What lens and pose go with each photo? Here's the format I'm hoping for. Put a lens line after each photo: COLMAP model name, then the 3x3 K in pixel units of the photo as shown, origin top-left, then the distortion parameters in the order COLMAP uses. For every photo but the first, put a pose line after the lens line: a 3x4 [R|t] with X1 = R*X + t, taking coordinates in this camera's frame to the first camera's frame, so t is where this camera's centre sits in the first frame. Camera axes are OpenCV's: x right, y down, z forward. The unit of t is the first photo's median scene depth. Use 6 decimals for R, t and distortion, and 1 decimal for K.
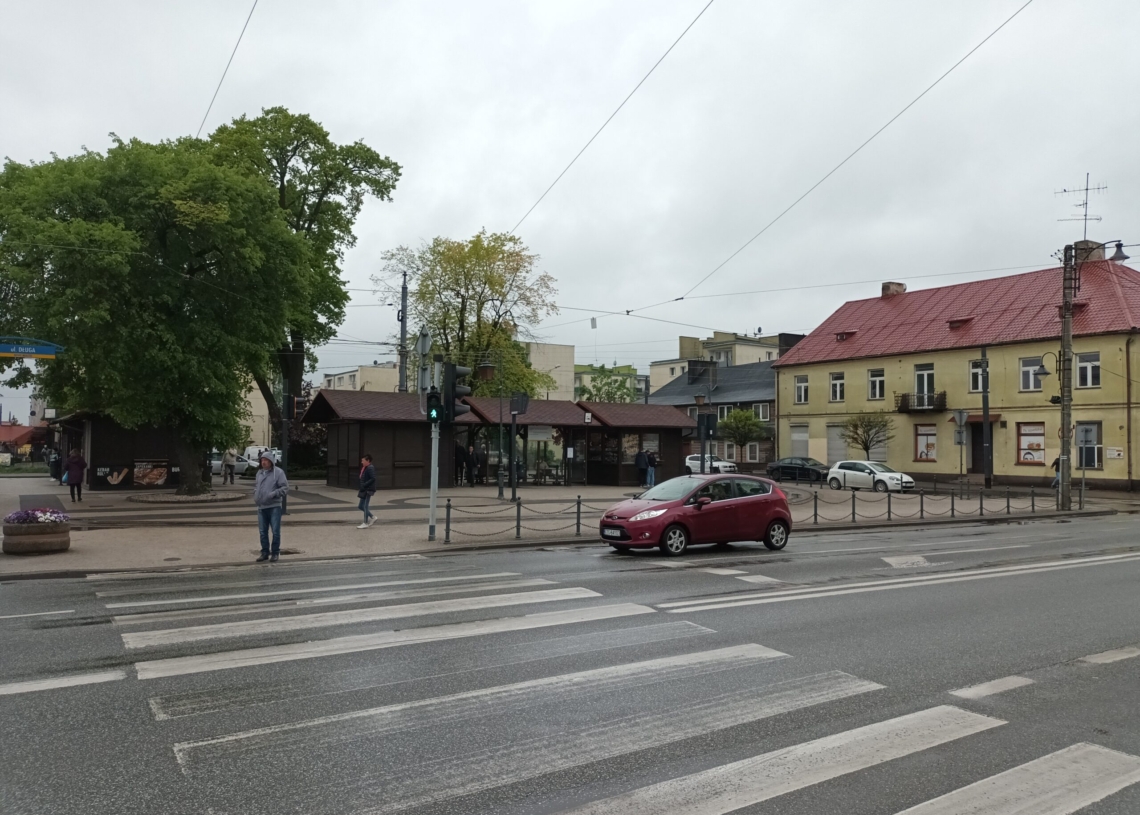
lens RADIAL K [[842.4, 0, 570.0], [0, 842.4, 407.5], [0, 0, 1]] dist [-0.043792, -0.002862]
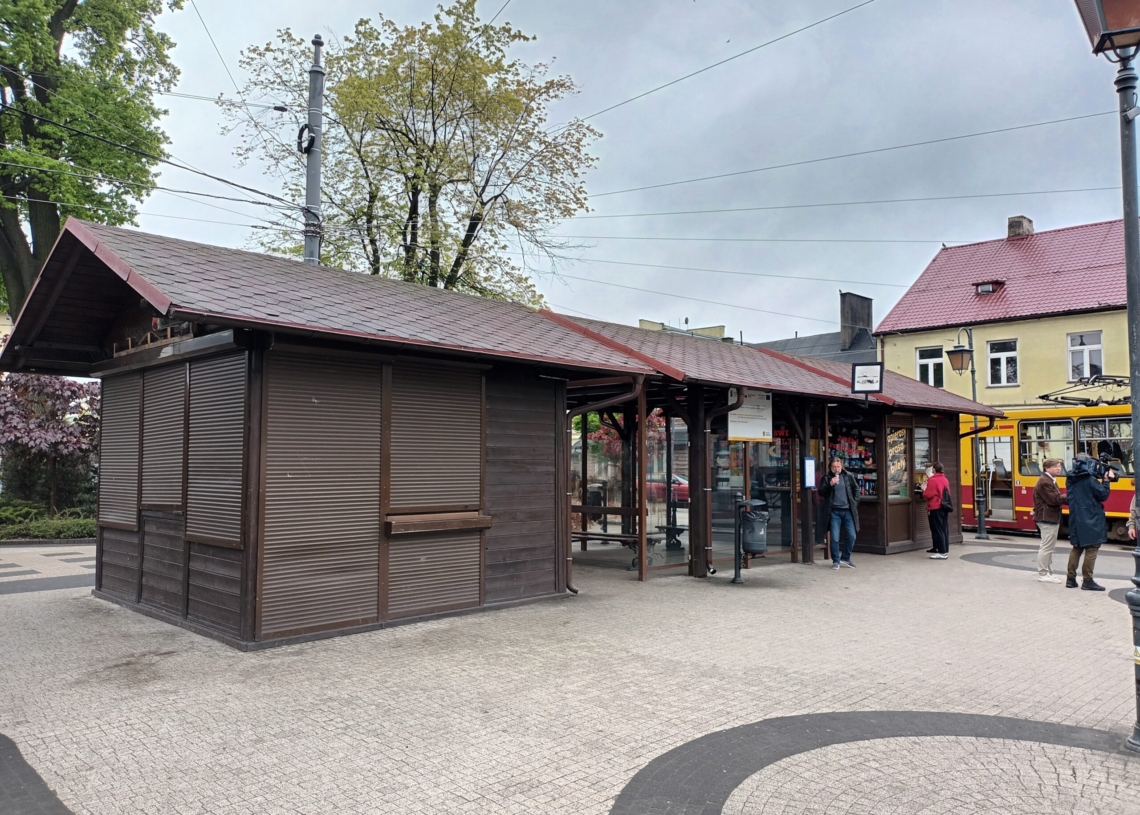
lens RADIAL K [[842.4, 0, 570.0], [0, 842.4, 407.5], [0, 0, 1]] dist [-0.043792, -0.002862]
pose [[0.976623, 0.010334, 0.214709, -0.153891], [-0.005867, 0.999753, -0.021434, 0.027937], [-0.214877, 0.019673, 0.976443, 0.547361]]
